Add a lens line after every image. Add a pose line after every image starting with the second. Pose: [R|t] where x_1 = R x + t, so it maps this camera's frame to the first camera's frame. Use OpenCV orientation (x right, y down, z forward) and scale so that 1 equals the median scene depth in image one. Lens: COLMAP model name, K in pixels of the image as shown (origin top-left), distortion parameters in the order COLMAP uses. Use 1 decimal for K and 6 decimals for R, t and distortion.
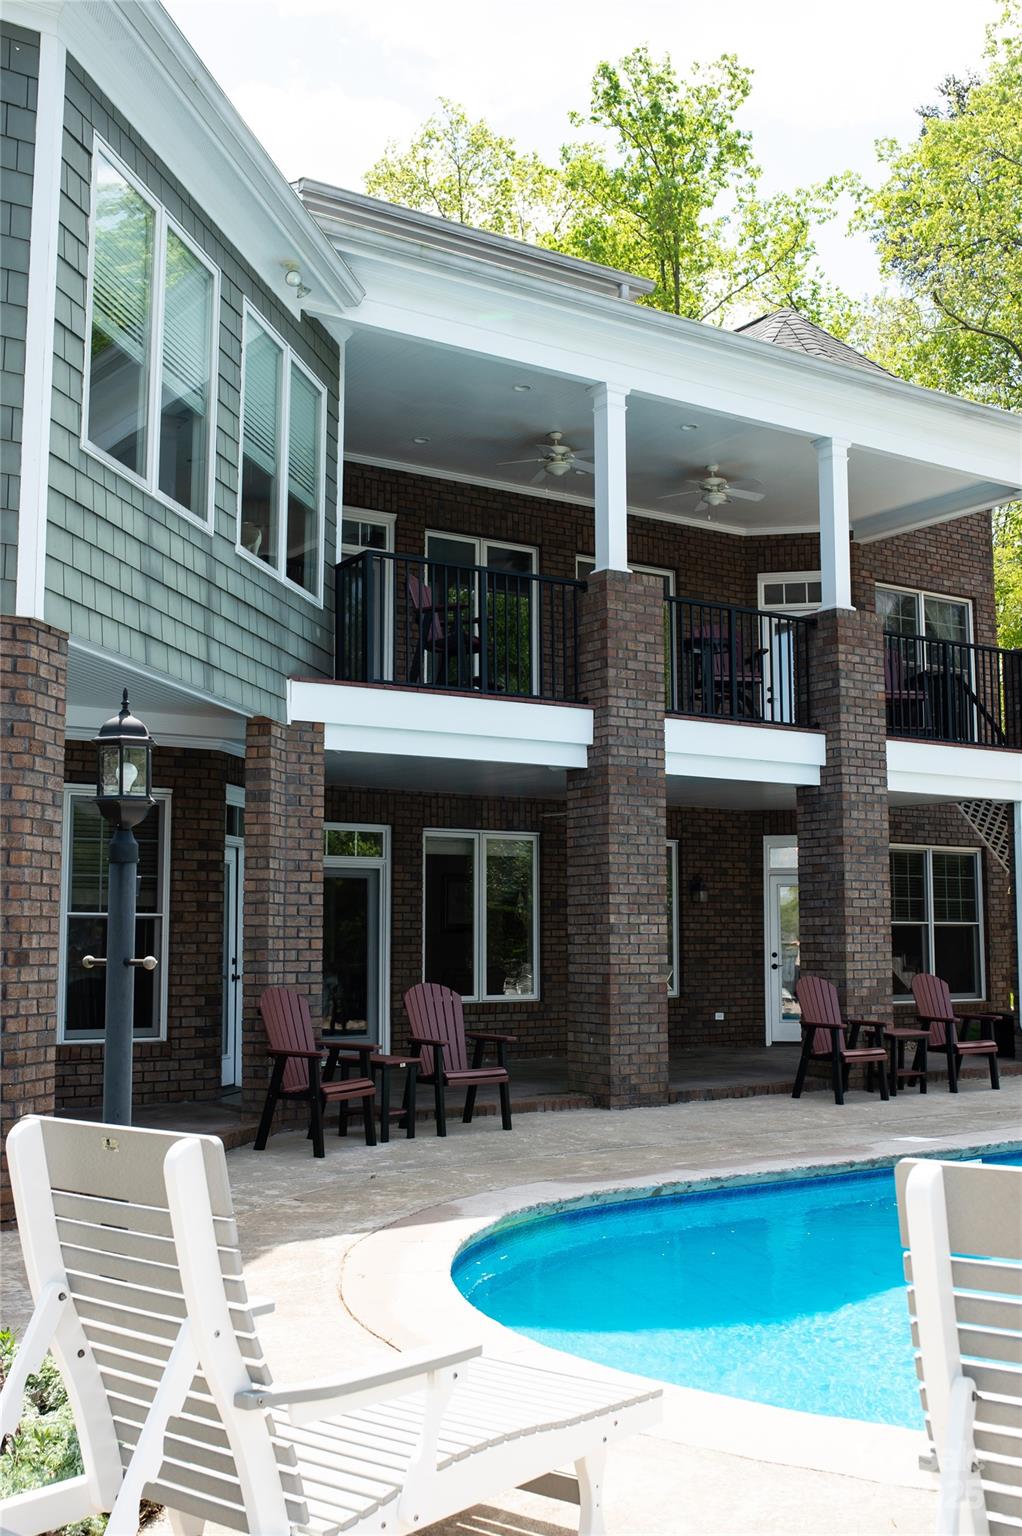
lens RADIAL K [[1504.1, 0, 511.0], [0, 1504.1, 768.0], [0, 0, 1]] dist [-0.097421, 0.144762]
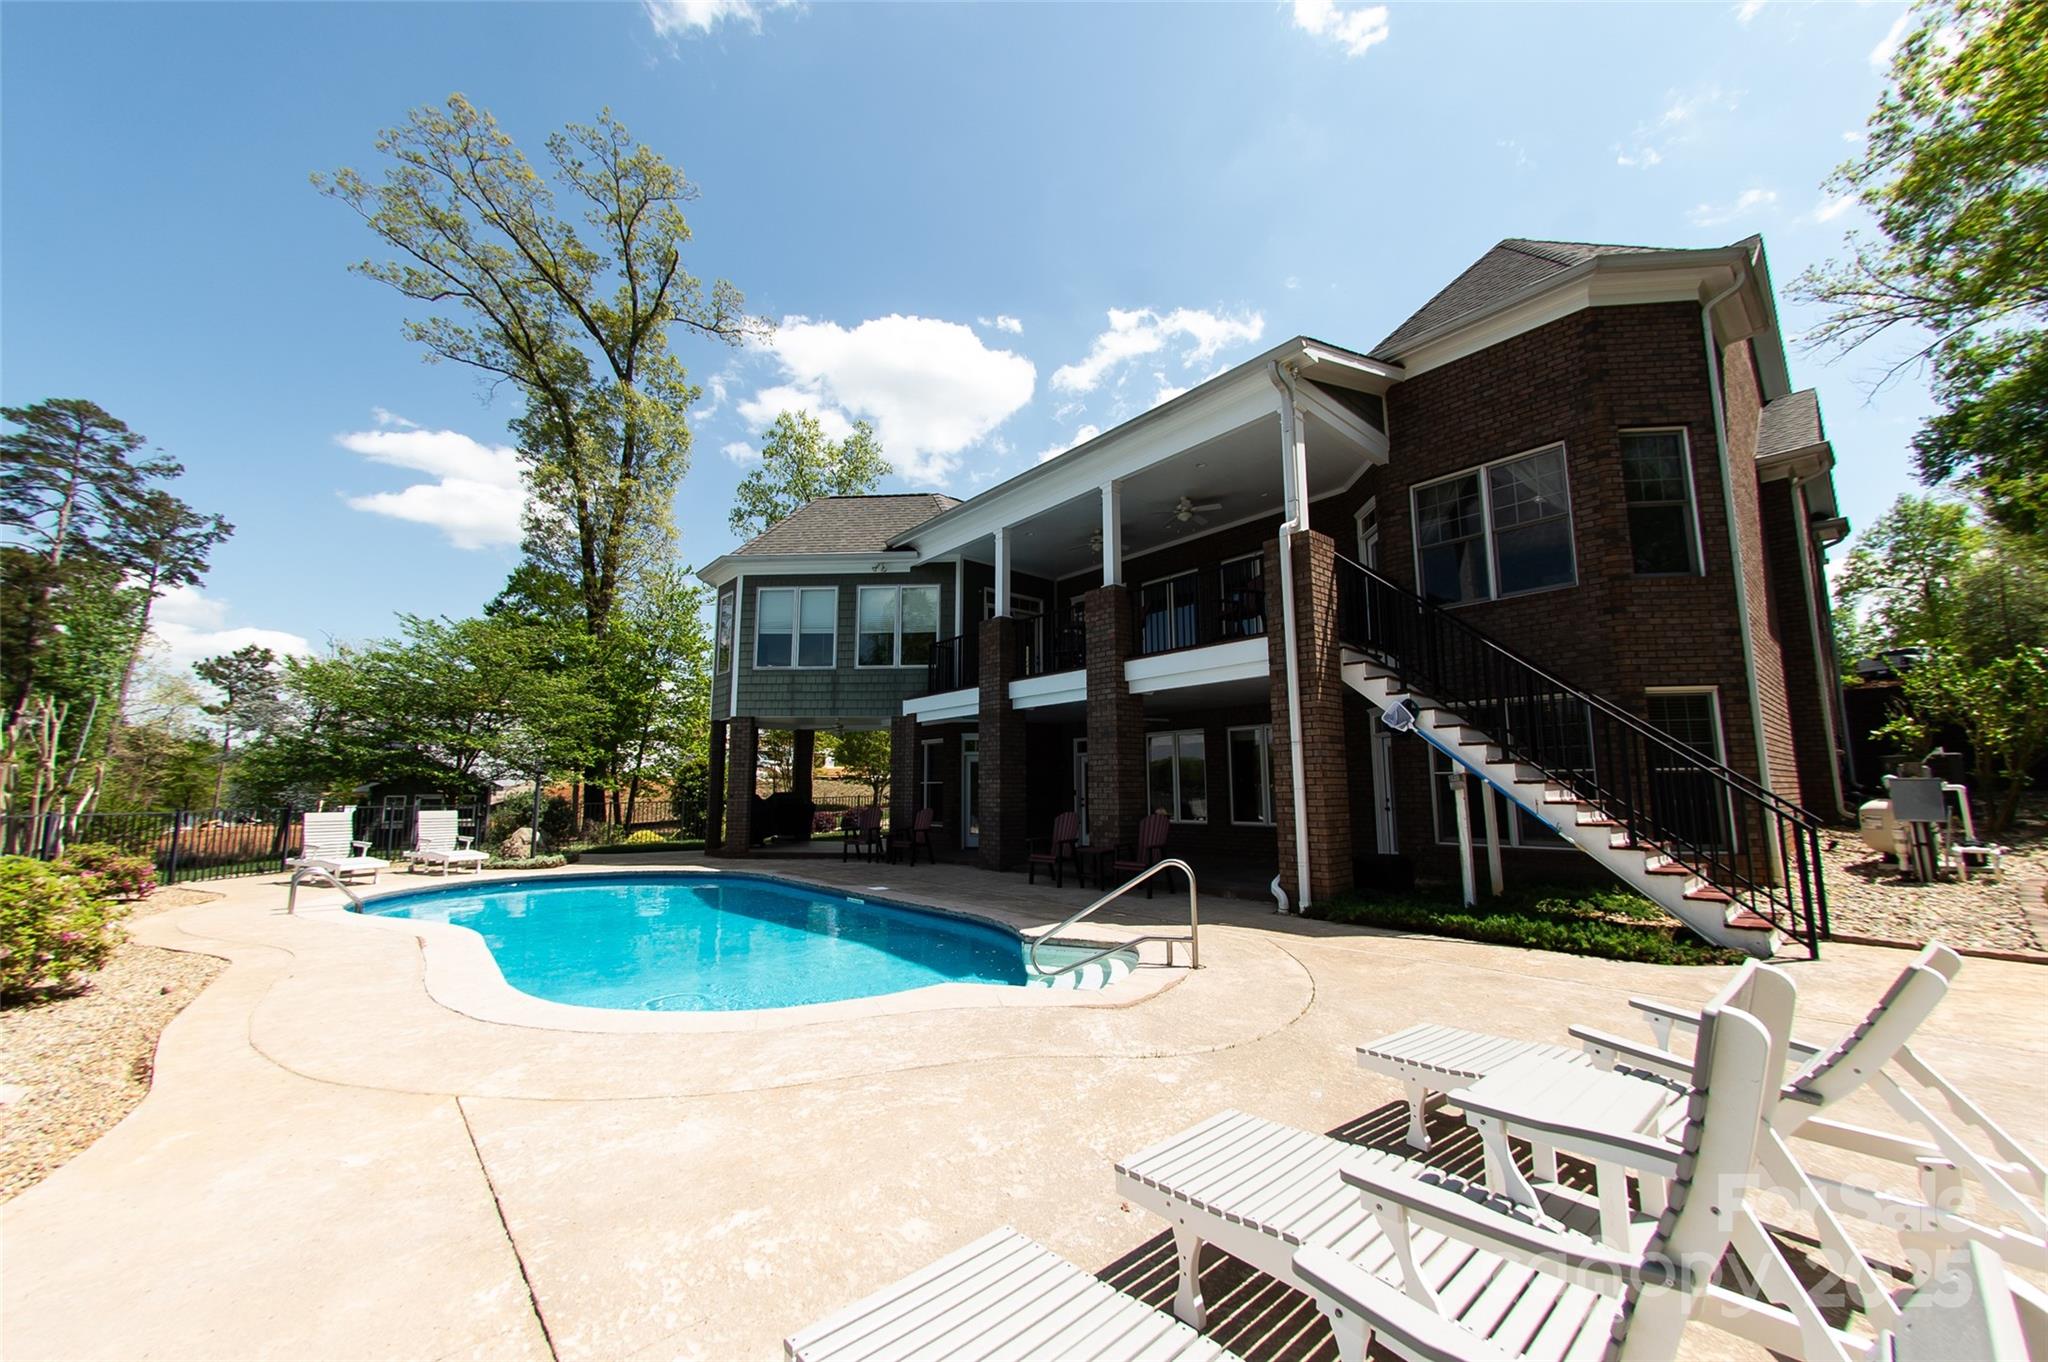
lens RADIAL K [[742.6, 0, 1024.0], [0, 742.6, 681.0], [0, 0, 1]] dist [-0.000557, 0.000032]
pose [[0.145819, -0.146503, -0.978404, 1.104410], [0.116871, 0.984600, -0.130012, 0.100319], [0.982384, -0.095389, 0.160695, 0.865183]]
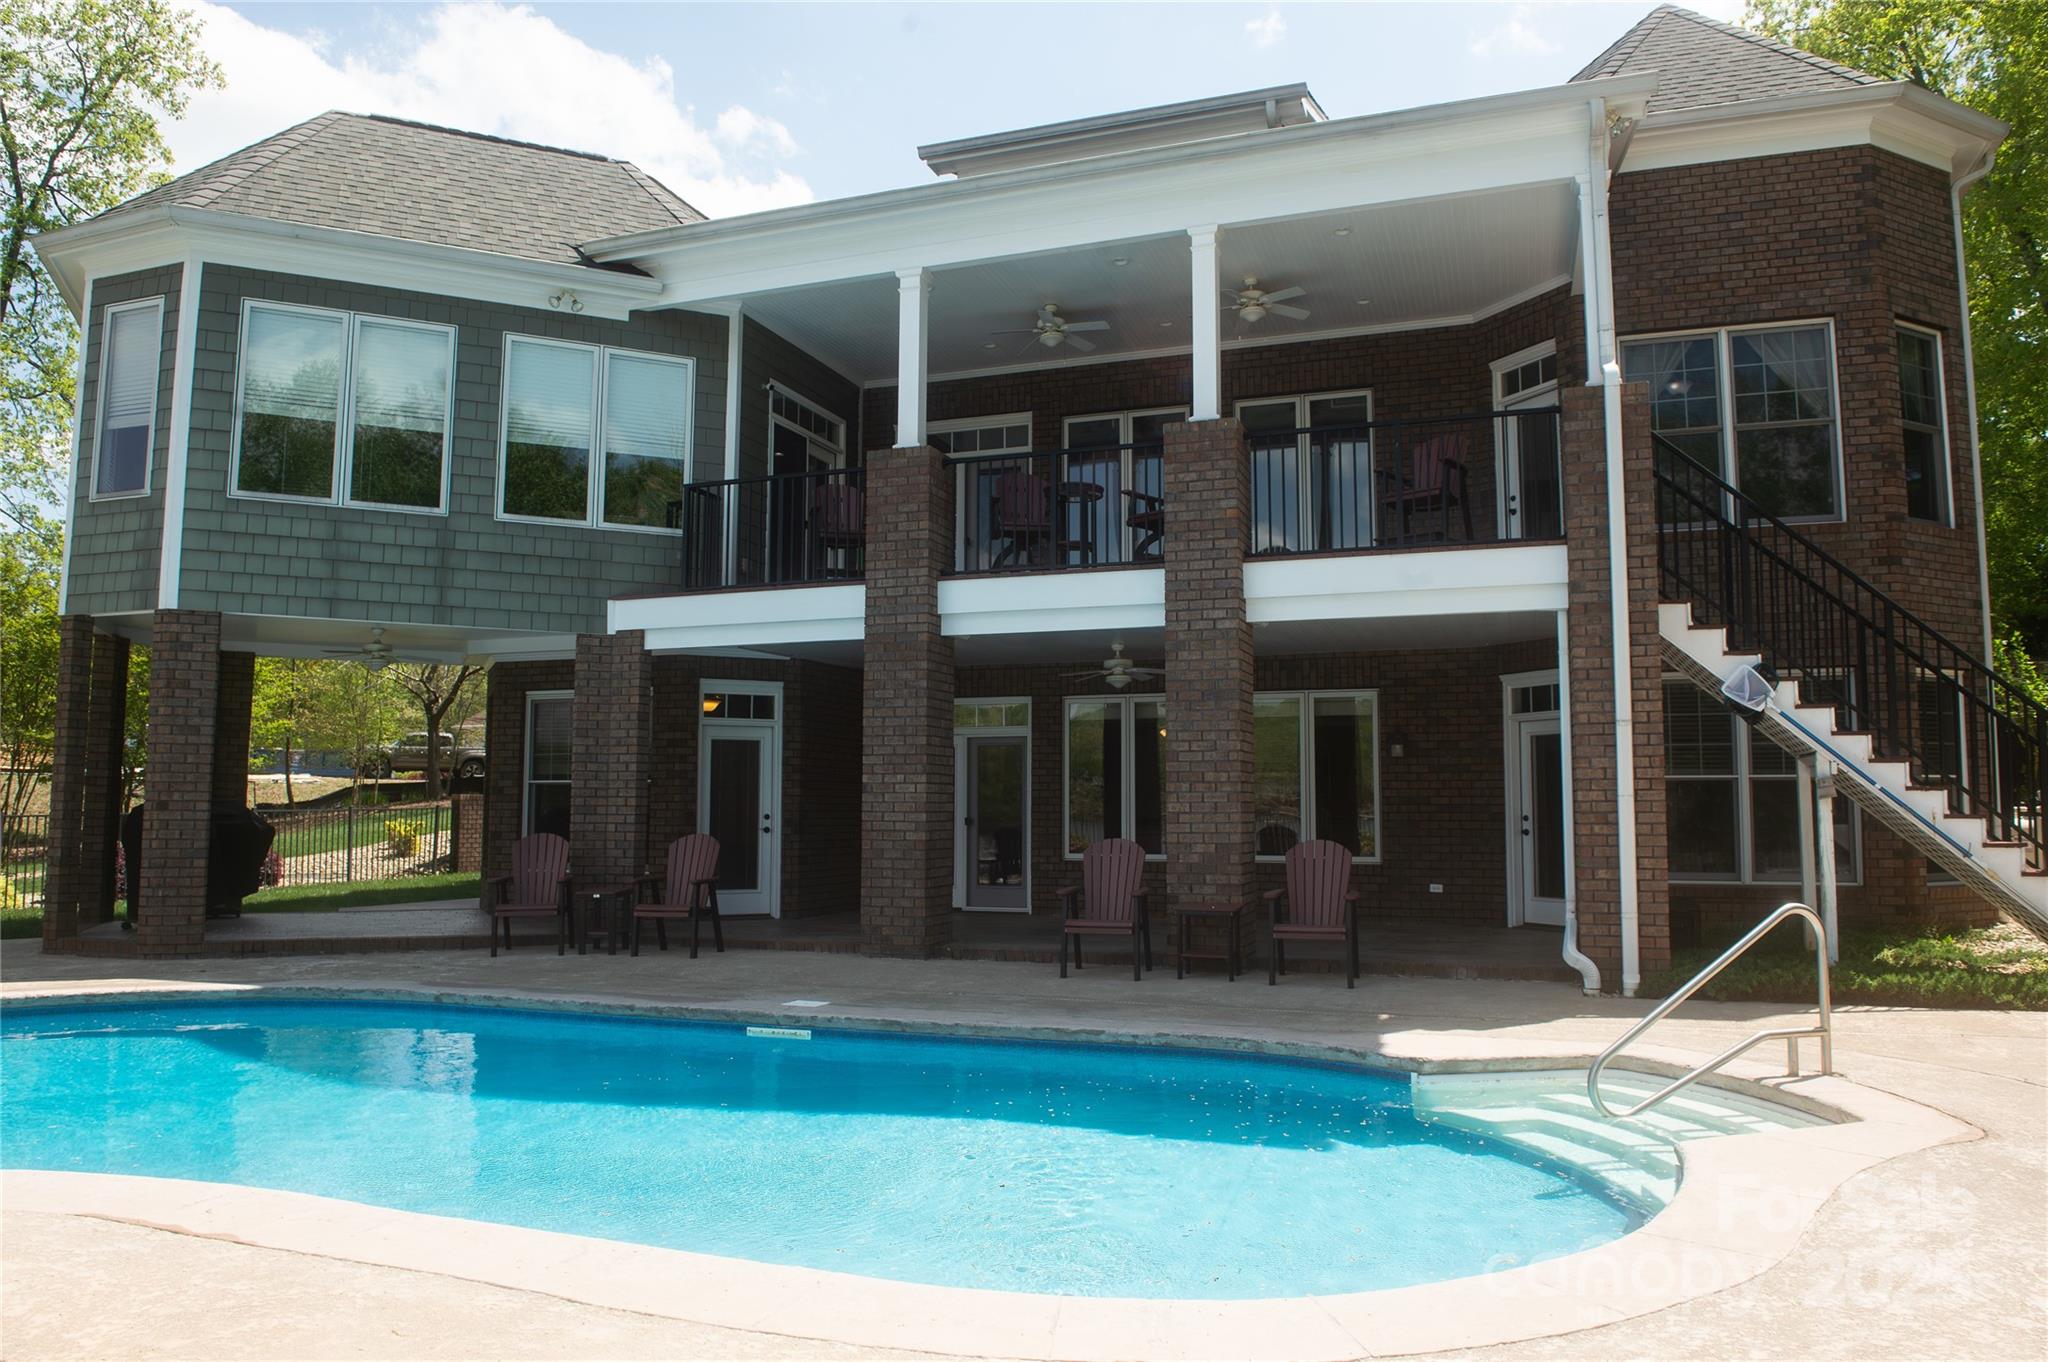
lens RADIAL K [[1361.2, 0, 1024.0], [0, 1361.2, 681.0], [0, 0, 1]] dist [-0.054520, -0.002078]
pose [[0.616849, -0.072185, -0.783765, 0.861335], [0.088297, 0.995846, -0.022225, 0.060099], [0.782113, -0.055494, 0.620660, 0.470774]]
